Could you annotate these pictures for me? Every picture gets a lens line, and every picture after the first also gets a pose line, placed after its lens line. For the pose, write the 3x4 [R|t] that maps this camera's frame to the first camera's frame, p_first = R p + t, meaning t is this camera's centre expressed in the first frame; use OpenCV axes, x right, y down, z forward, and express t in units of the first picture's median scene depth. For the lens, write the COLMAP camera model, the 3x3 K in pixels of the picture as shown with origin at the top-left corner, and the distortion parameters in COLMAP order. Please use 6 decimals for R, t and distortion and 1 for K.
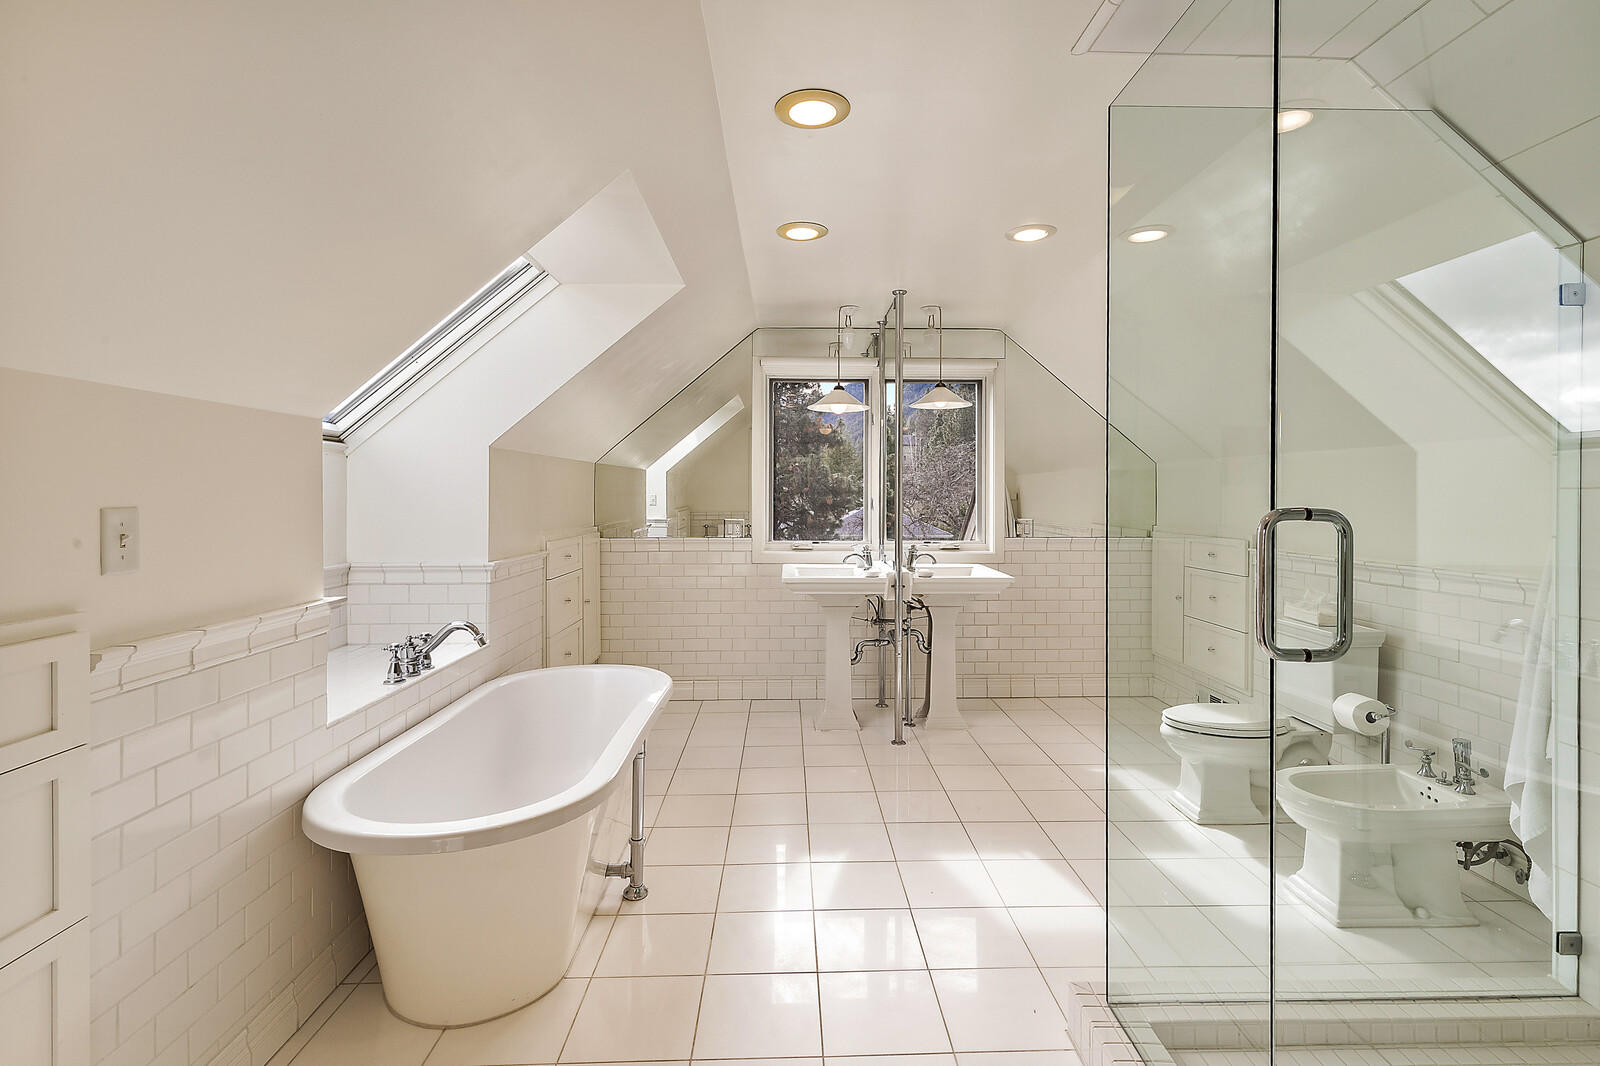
lens RADIAL K [[747.6, 0, 799.8], [0, 747.6, 525.6], [0, 0, 1]] dist [-0.000230, -0.000013]
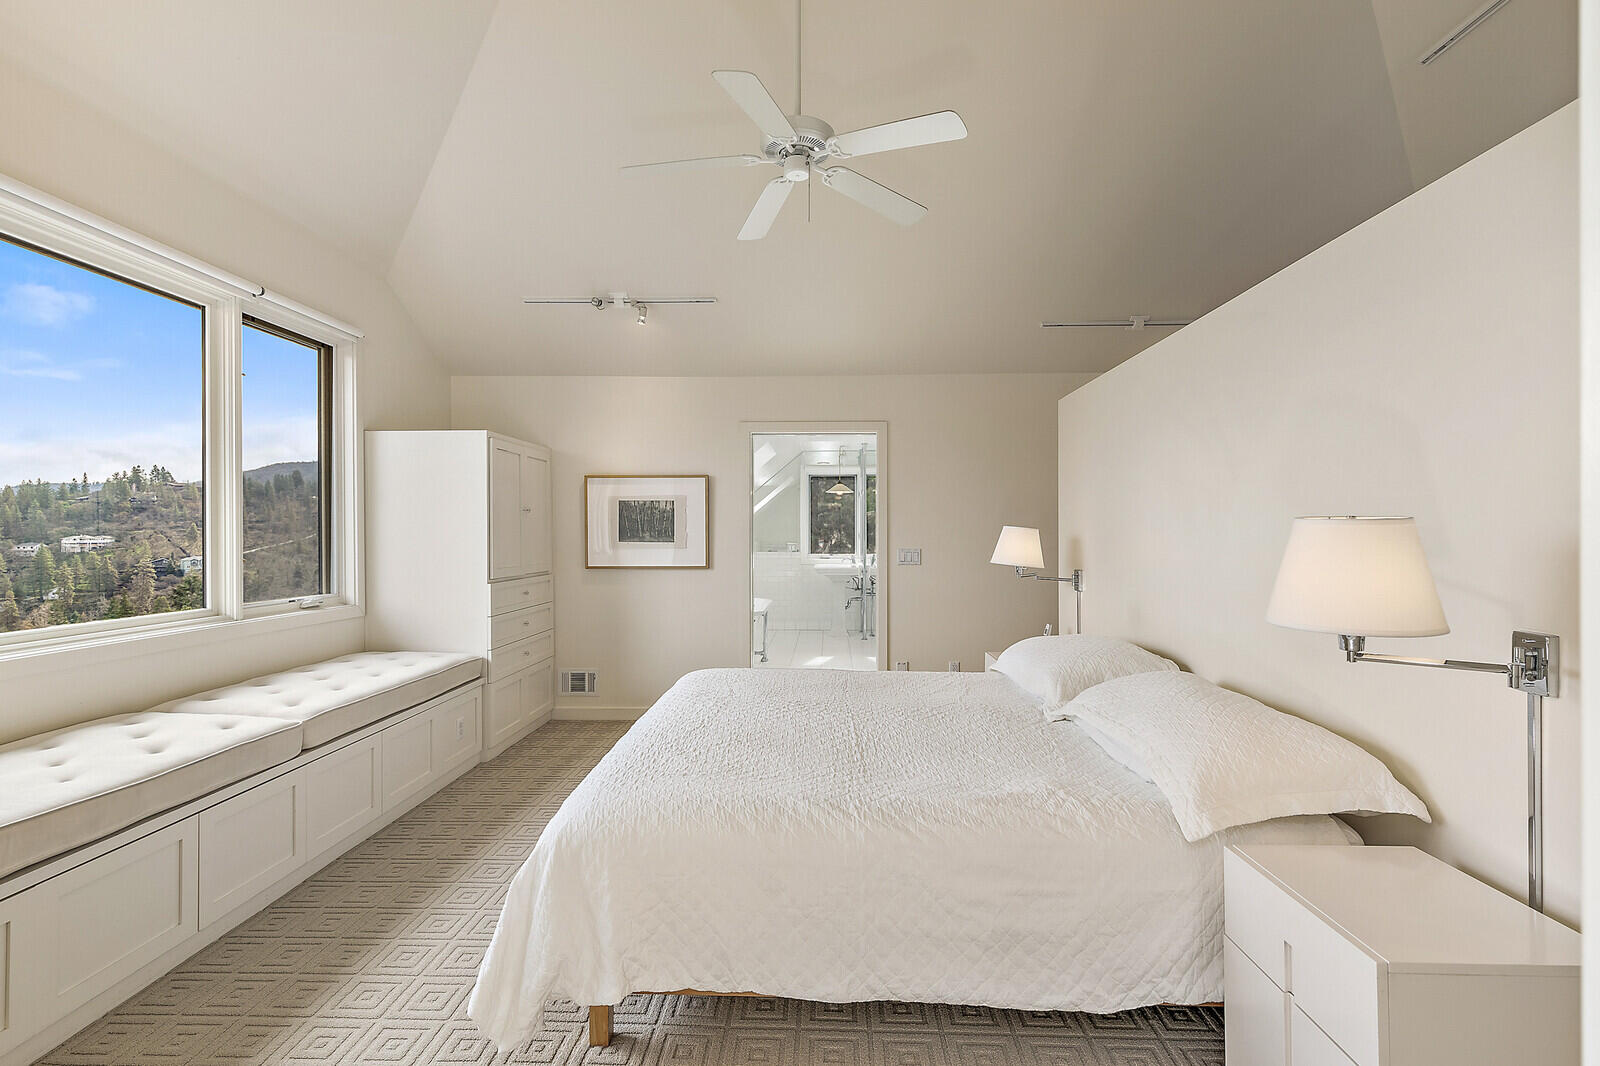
lens RADIAL K [[747.6, 0, 800.9], [0, 747.6, 531.6], [0, 0, 1]] dist [-0.000230, -0.000013]
pose [[0.998342, 0.011153, -0.056477, 0.060018], [-0.011661, 0.999894, -0.008681, -0.017031], [0.056375, 0.009325, 0.998366, -1.187086]]
